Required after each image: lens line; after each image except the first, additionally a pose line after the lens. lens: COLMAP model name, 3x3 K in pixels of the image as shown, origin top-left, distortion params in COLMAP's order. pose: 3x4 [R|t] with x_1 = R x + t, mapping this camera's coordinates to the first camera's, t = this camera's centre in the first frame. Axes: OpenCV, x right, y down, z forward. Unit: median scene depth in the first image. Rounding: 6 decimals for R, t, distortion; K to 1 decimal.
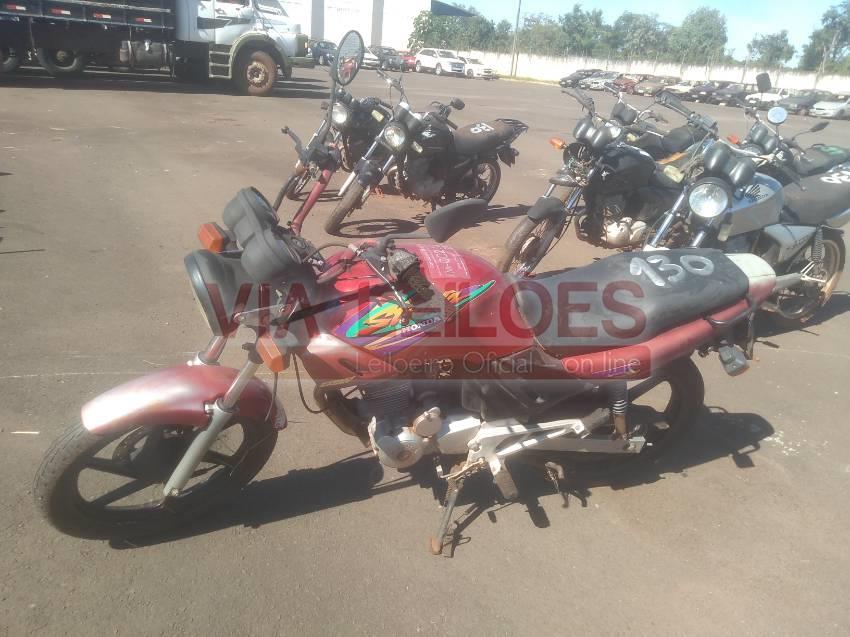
lens RADIAL K [[674.8, 0, 425.0], [0, 674.8, 318.5], [0, 0, 1]] dist [0.002071, -0.006715]
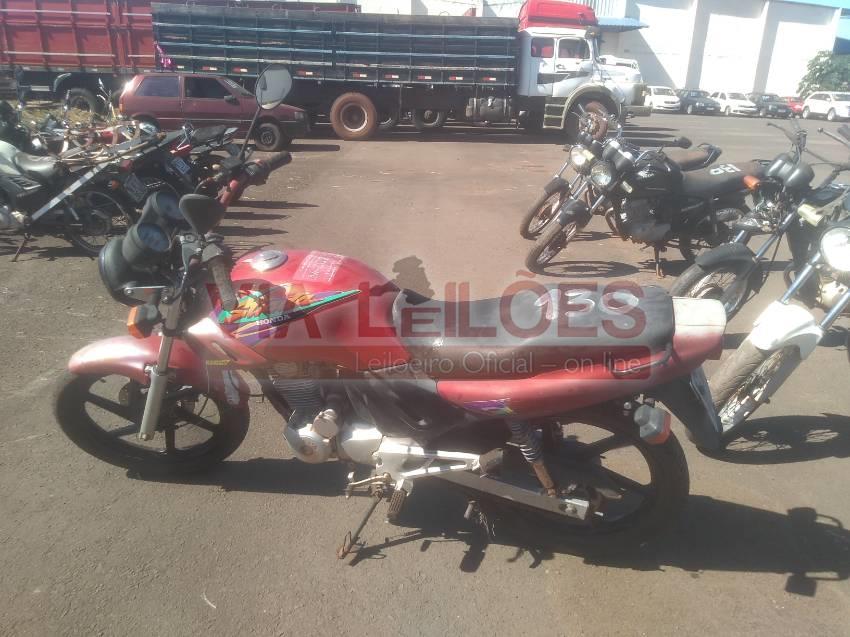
lens RADIAL K [[674.8, 0, 425.0], [0, 674.8, 318.5], [0, 0, 1]] dist [0.002071, -0.006715]
pose [[0.857002, 0.114760, -0.502371, 0.224606], [-0.150948, 0.988030, -0.031802, 0.001450], [0.492708, 0.103086, 0.864067, 0.053868]]
